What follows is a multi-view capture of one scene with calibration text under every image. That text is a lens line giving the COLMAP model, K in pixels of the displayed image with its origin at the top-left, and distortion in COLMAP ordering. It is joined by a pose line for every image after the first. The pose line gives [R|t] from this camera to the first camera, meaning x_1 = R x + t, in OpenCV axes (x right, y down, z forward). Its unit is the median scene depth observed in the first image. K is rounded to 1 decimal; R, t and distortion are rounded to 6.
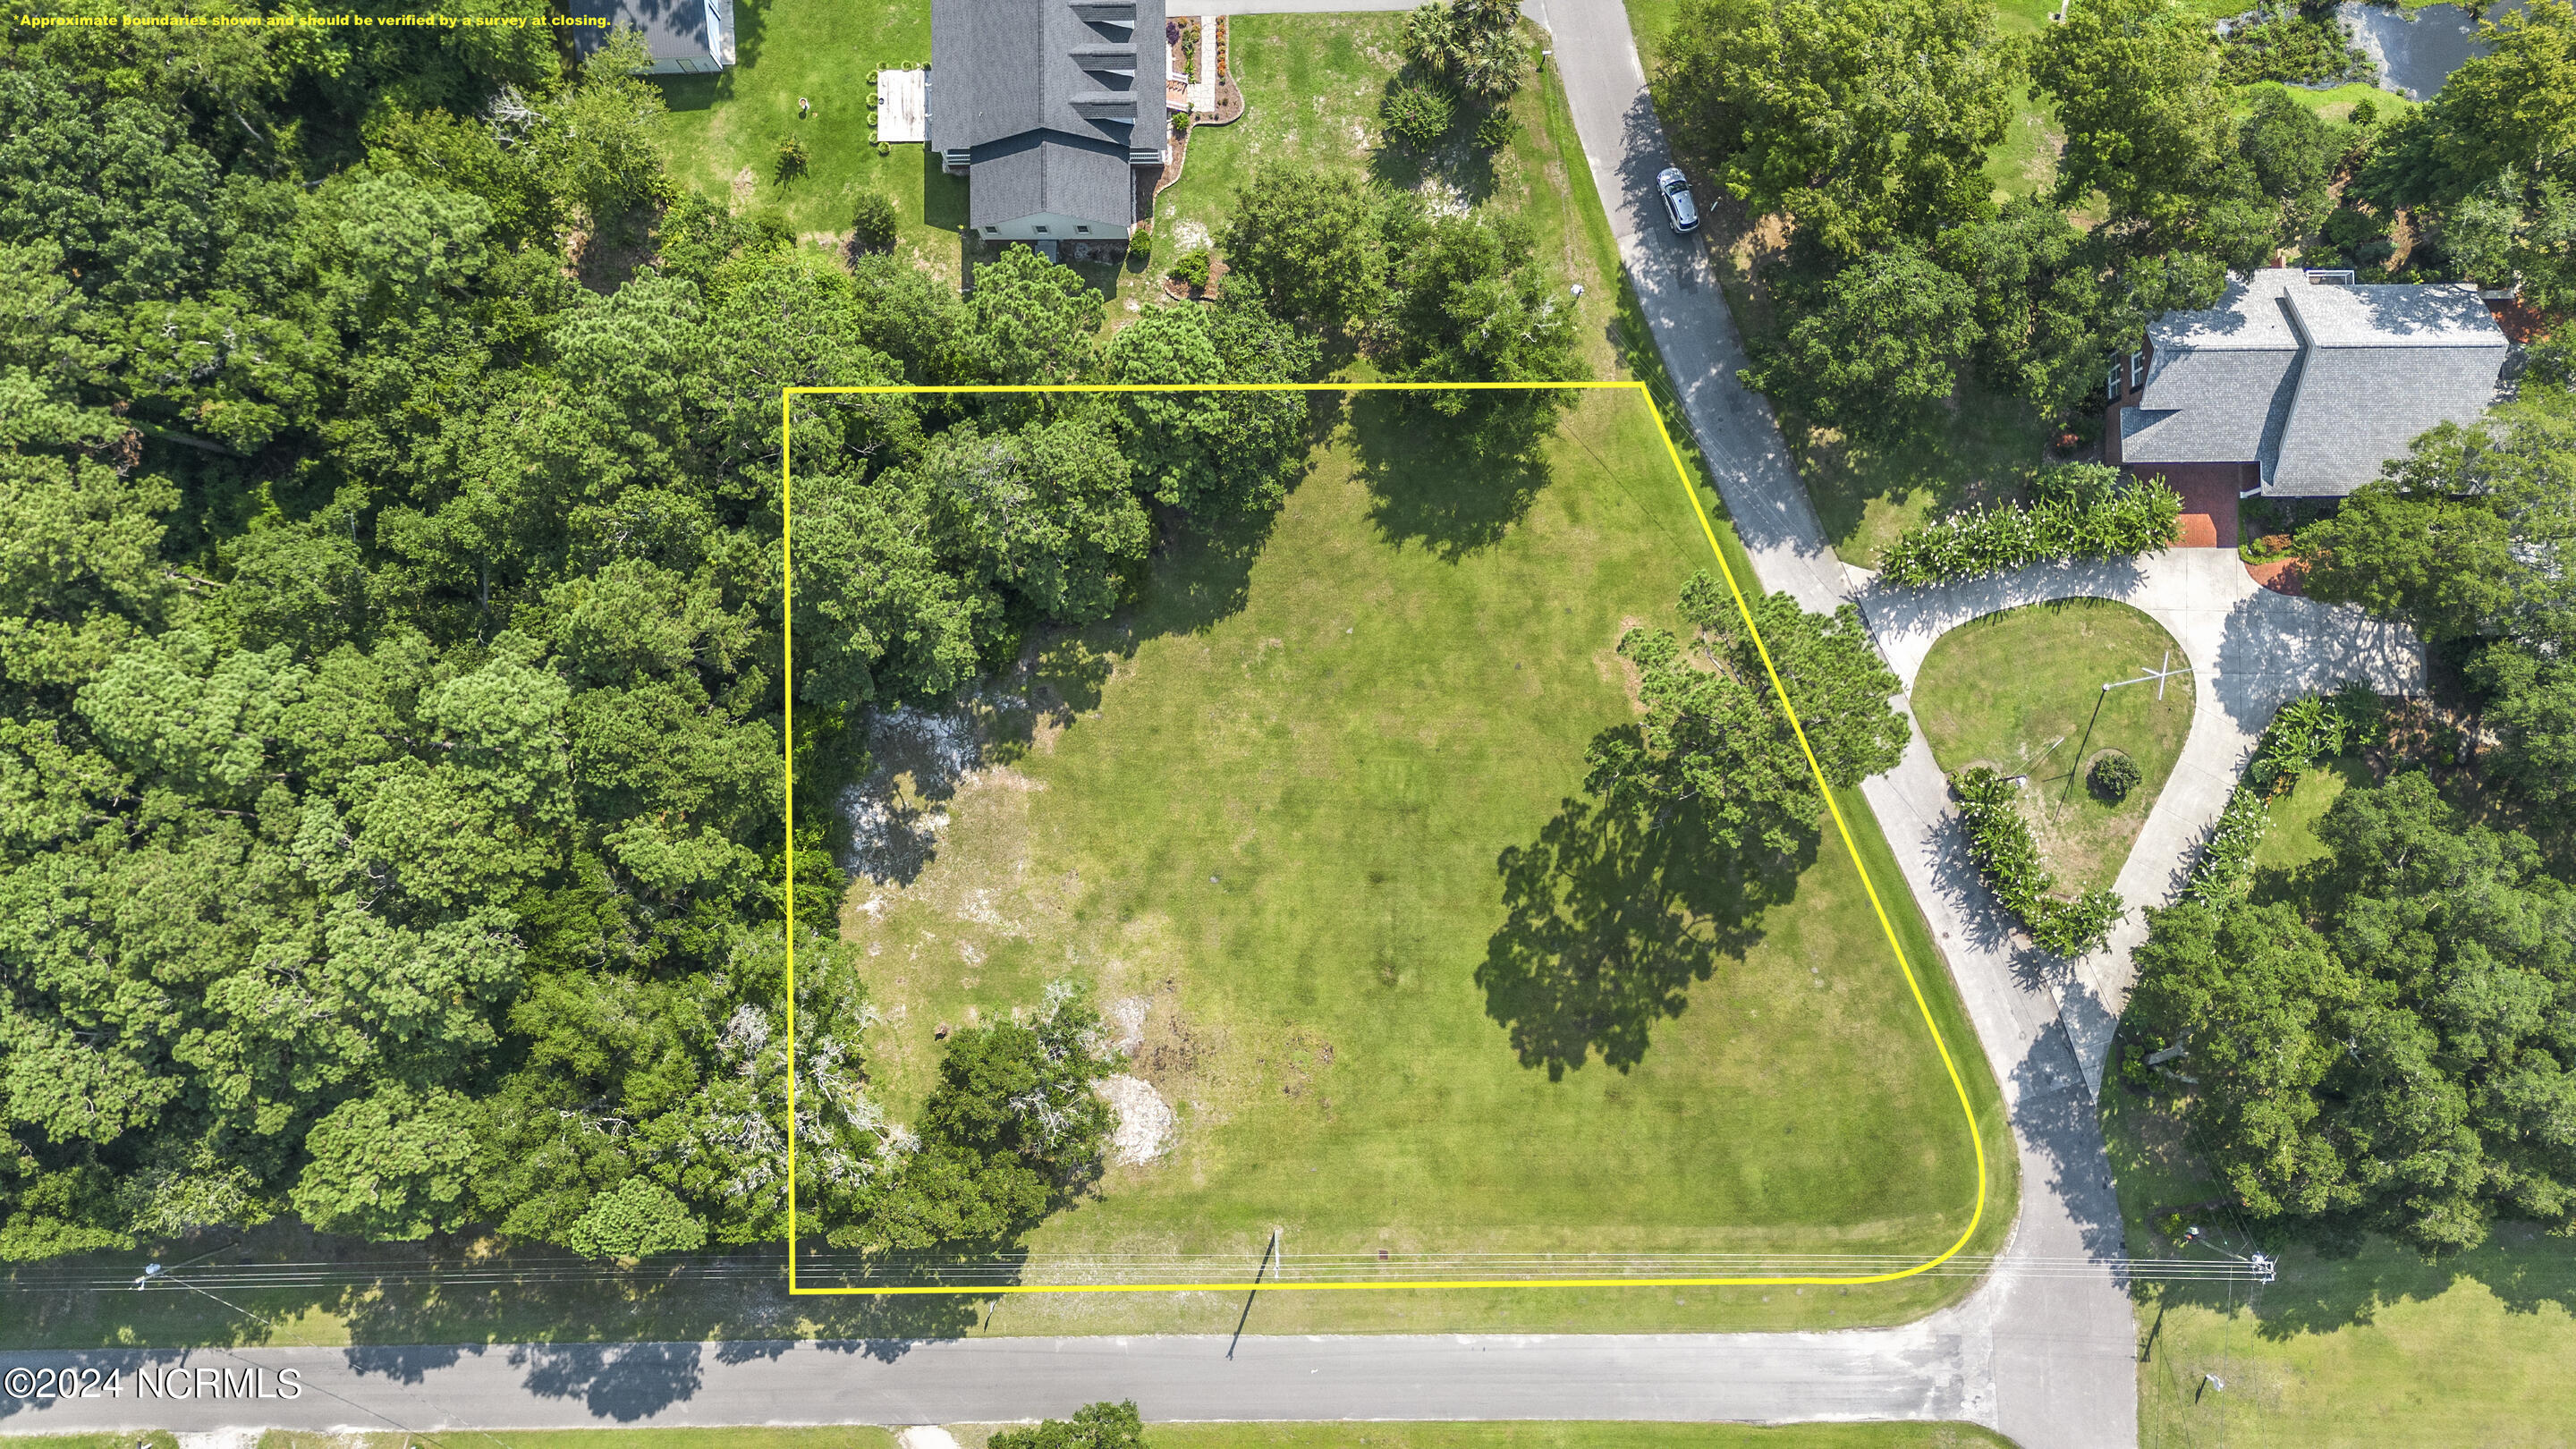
lens RADIAL K [[1835.9, 0, 1272.2], [0, 1835.9, 729.7], [0, 0, 1]] dist [0.109633, -0.130716]
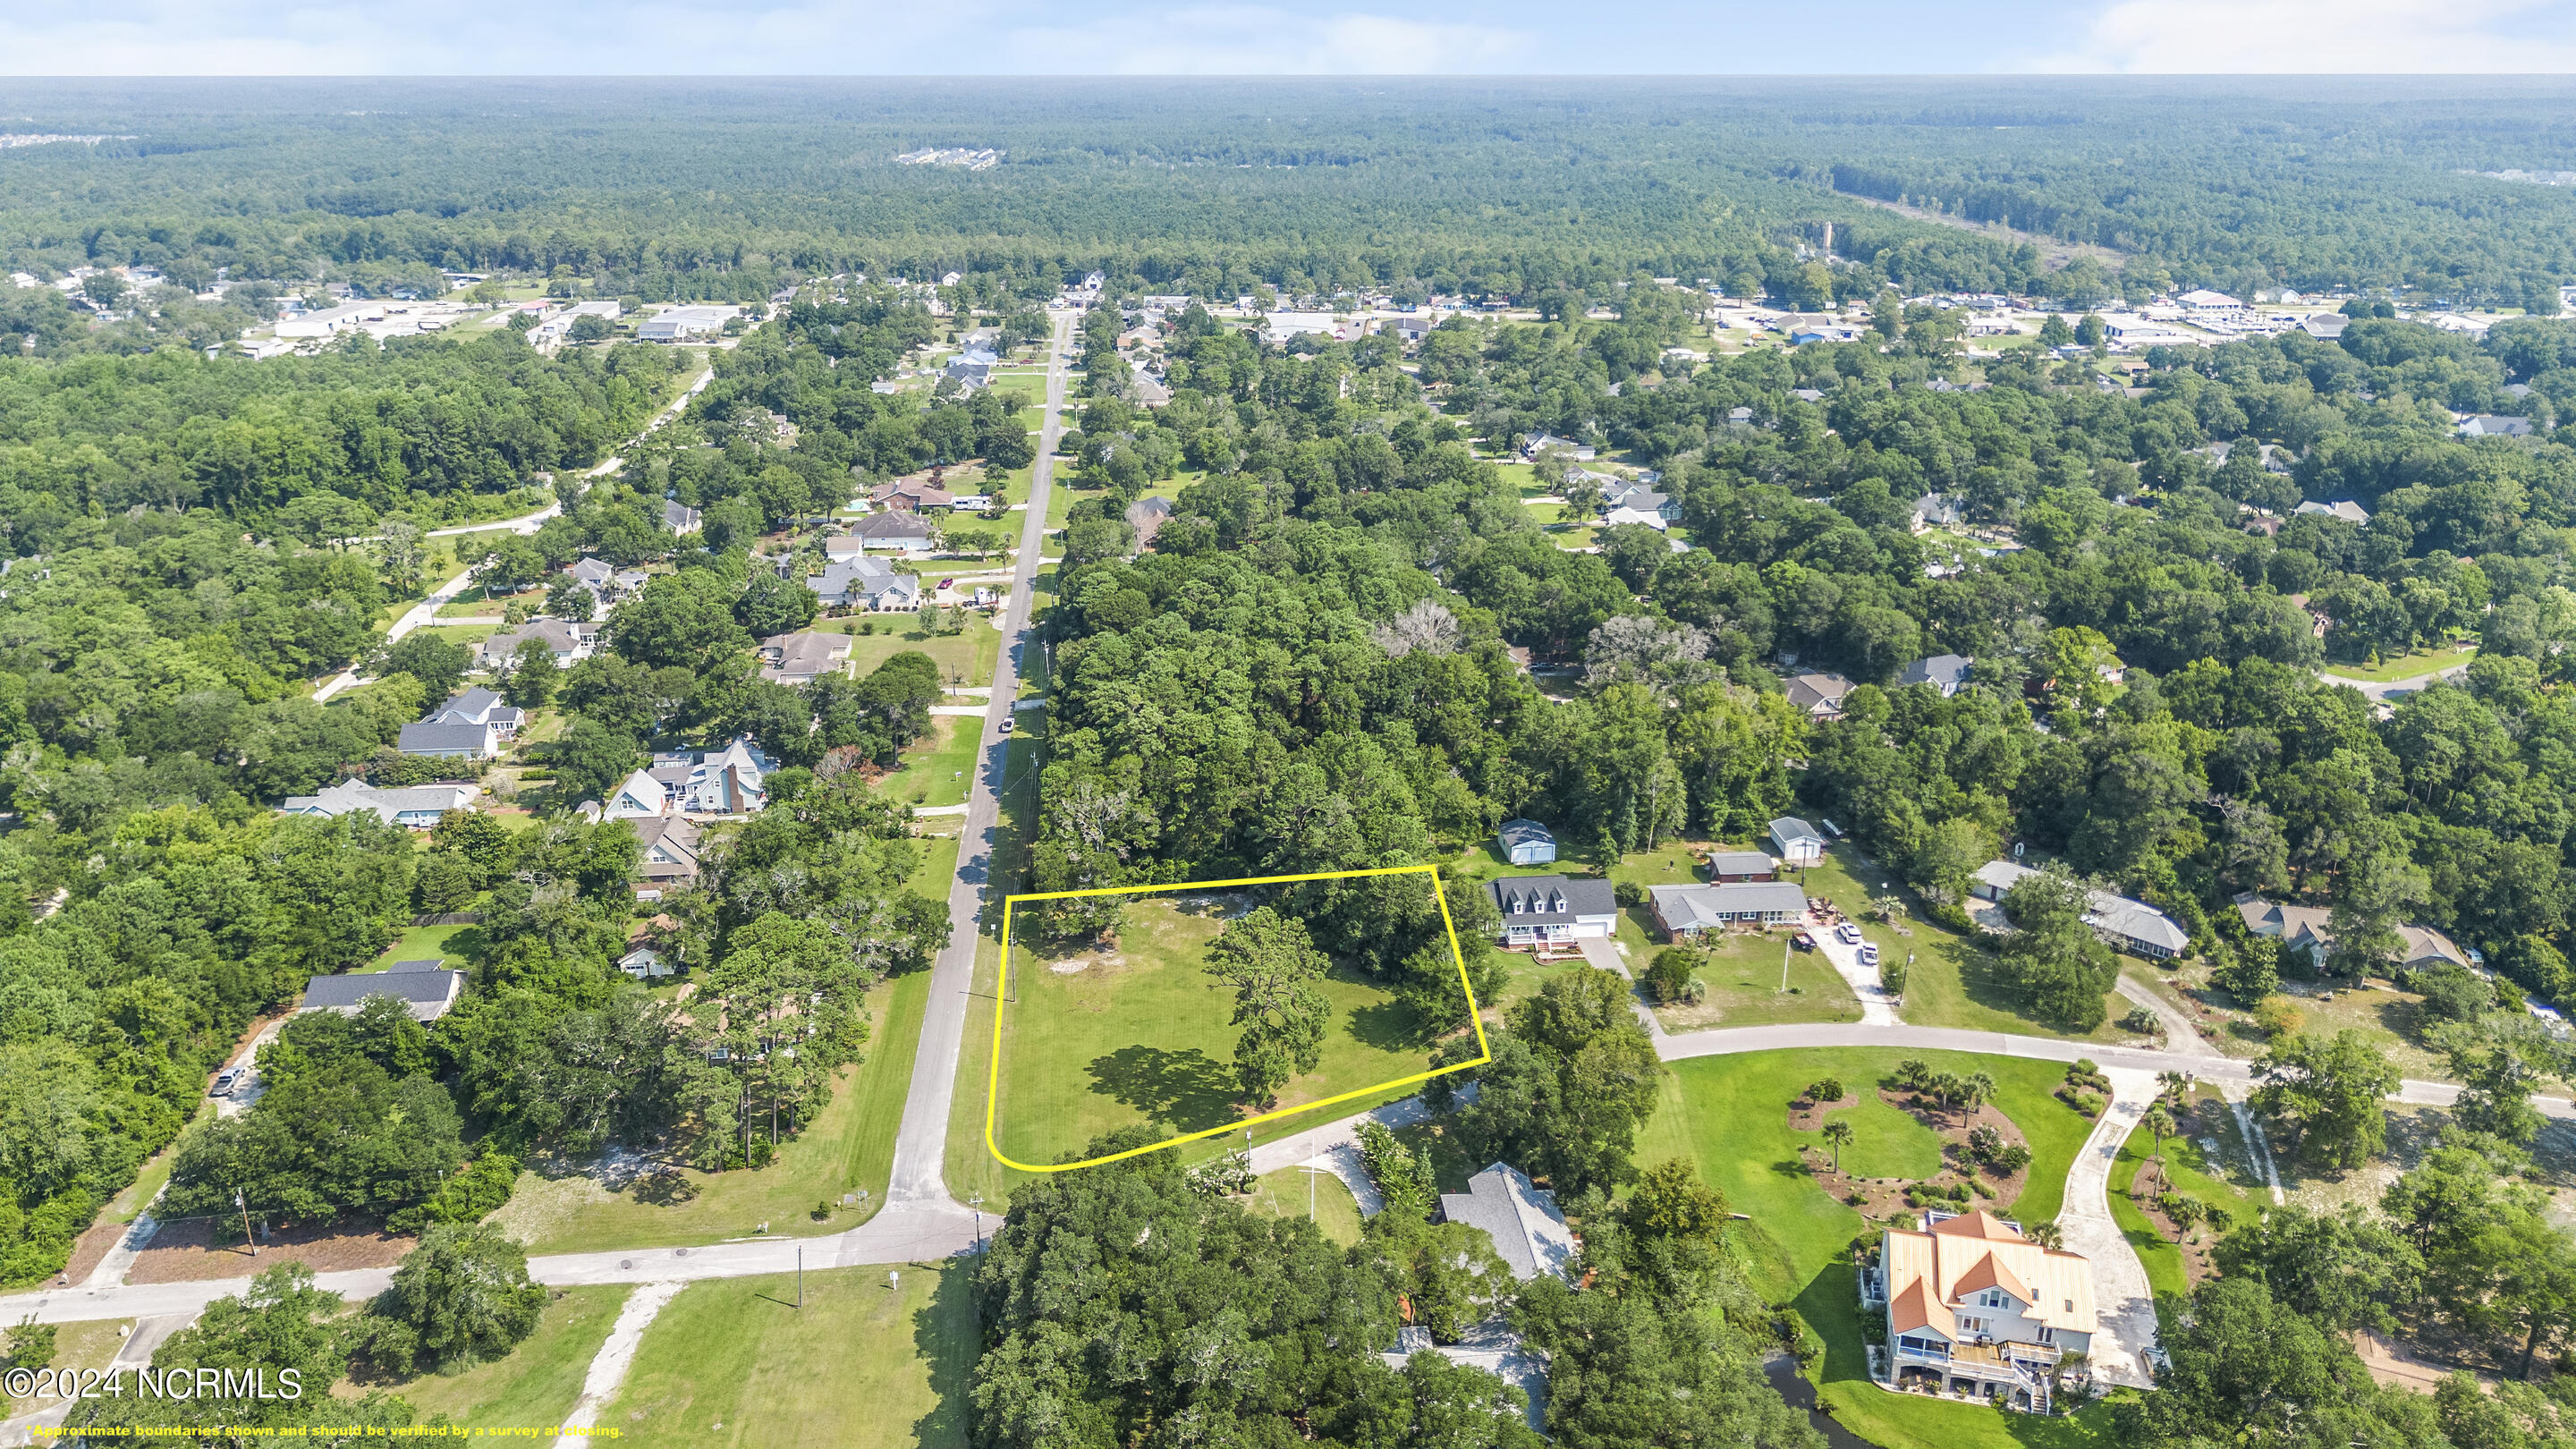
lens RADIAL K [[1835.9, 0, 1272.2], [0, 1835.9, 729.7], [0, 0, 1]] dist [0.109633, -0.130716]
pose [[0.075457, 0.342231, -0.936581, 1.876531], [-0.993412, 0.107042, -0.040922, 0.030977], [0.086249, 0.933499, 0.348054, -0.000507]]
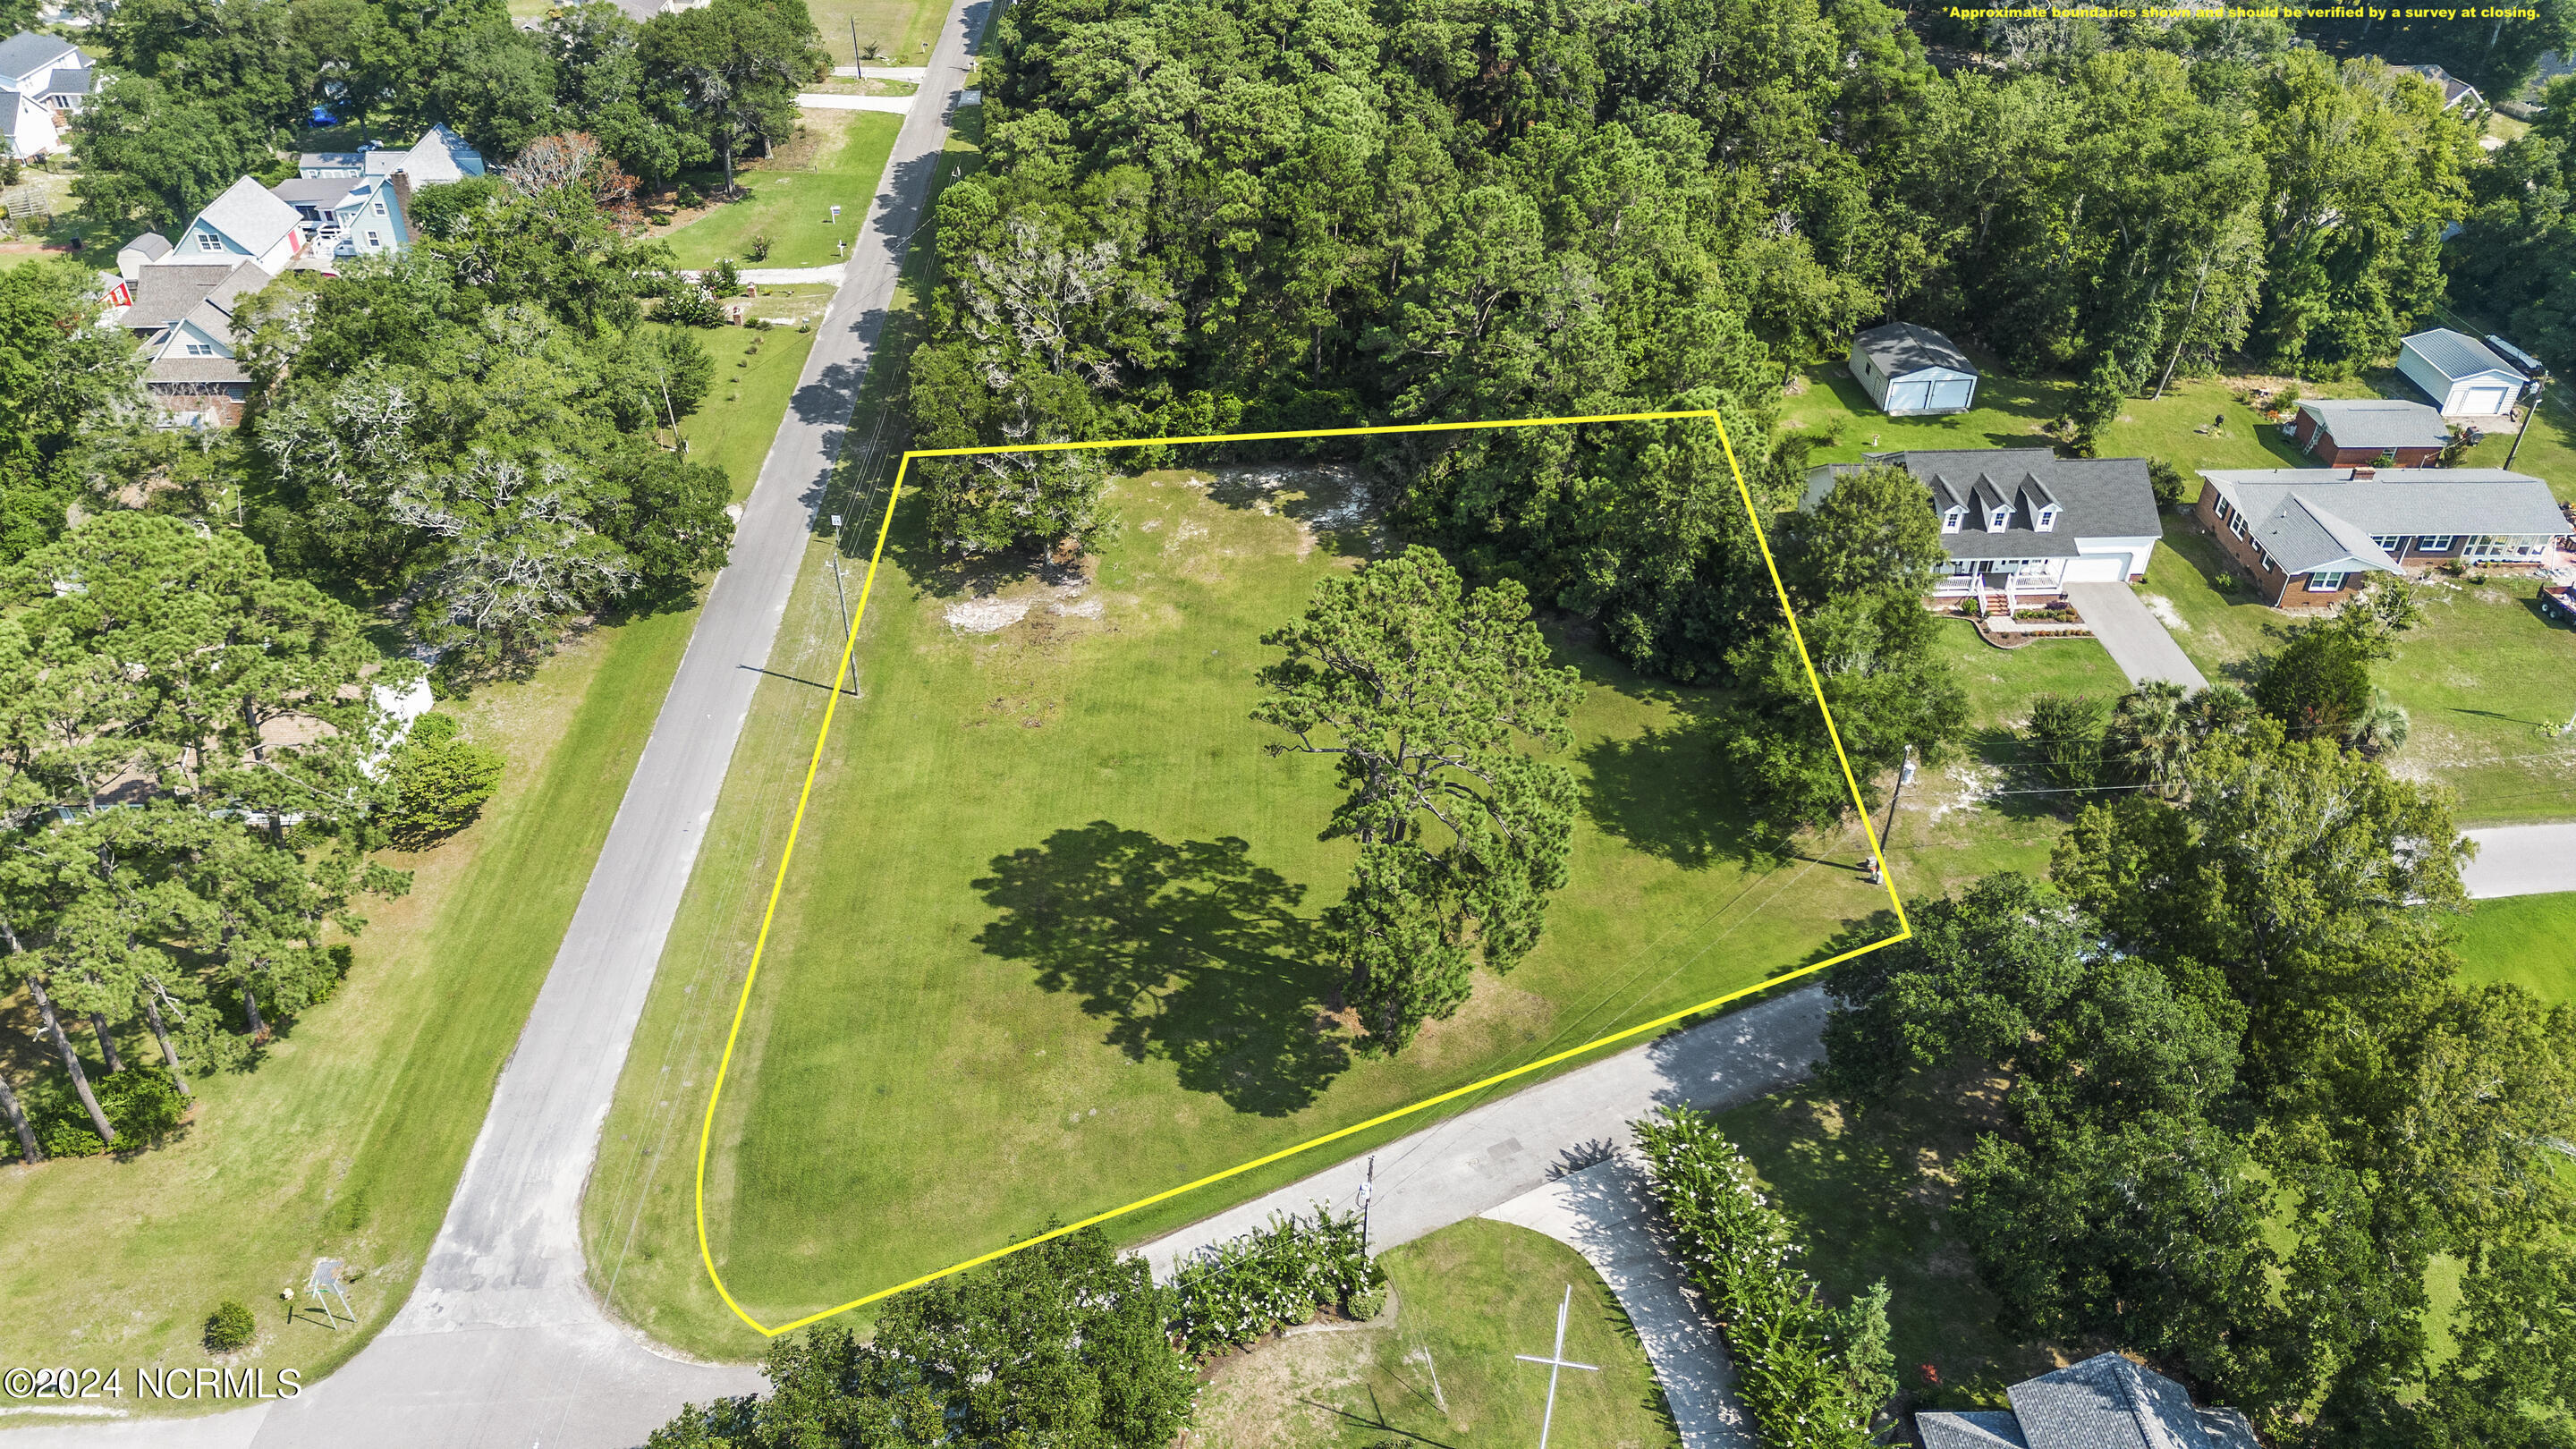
lens RADIAL K [[1835.9, 0, 1272.2], [0, 1835.9, 729.7], [0, 0, 1]] dist [0.109633, -0.130716]
pose [[0.023000, 0.580293, -0.814083, 0.806054], [-0.996665, 0.077076, 0.026782, 0.025299], [0.078287, 0.810752, 0.580131, 0.458347]]
